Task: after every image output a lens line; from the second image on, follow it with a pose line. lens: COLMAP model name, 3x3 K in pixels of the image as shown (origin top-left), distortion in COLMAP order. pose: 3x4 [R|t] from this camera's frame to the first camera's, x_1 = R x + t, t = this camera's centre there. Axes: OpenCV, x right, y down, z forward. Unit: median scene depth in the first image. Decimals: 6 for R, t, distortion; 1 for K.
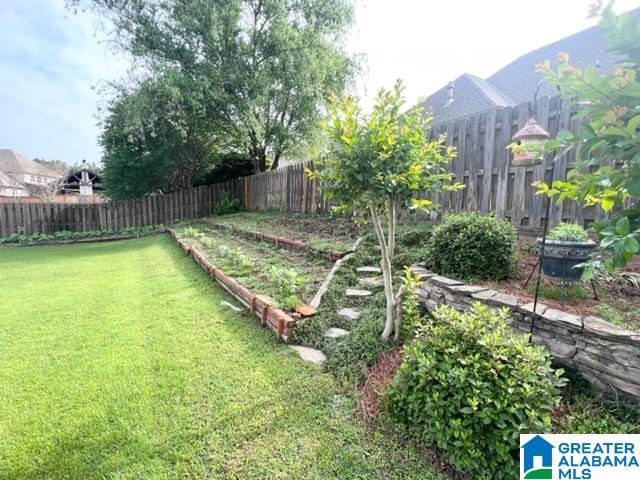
lens RADIAL K [[305.5, 0, 320.0], [0, 305.5, 240.0], [0, 0, 1]] dist [-0.032381, 0.019291]
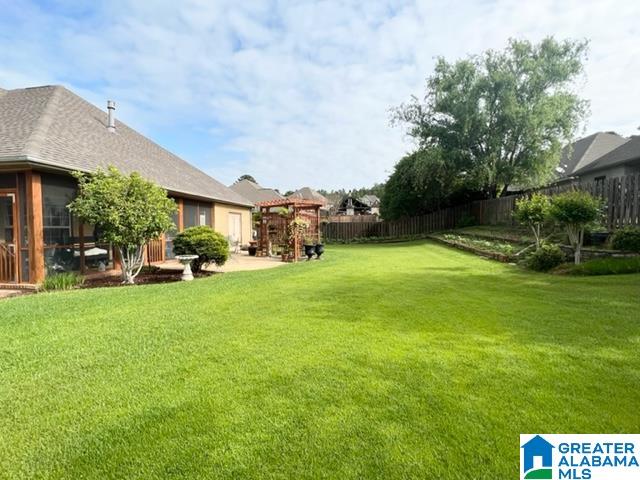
lens RADIAL K [[305.5, 0, 320.0], [0, 305.5, 240.0], [0, 0, 1]] dist [-0.032381, 0.019291]
pose [[0.771189, 0.020303, -0.636283, 0.091247], [-0.051437, 0.998211, -0.030492, 0.061711], [0.634525, 0.056244, 0.770853, -0.612719]]
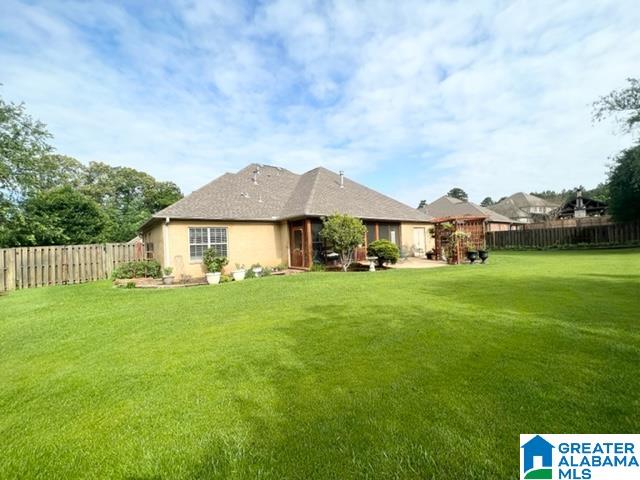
lens RADIAL K [[257.0, 0, 320.0], [0, 257.0, 240.0], [0, 0, 1]] dist [0.000135, -0.000427]
pose [[0.143667, -0.012222, -0.989551, 0.345557], [-0.050597, 0.998525, -0.019679, 0.055502], [0.988332, 0.052895, 0.142837, -0.622794]]
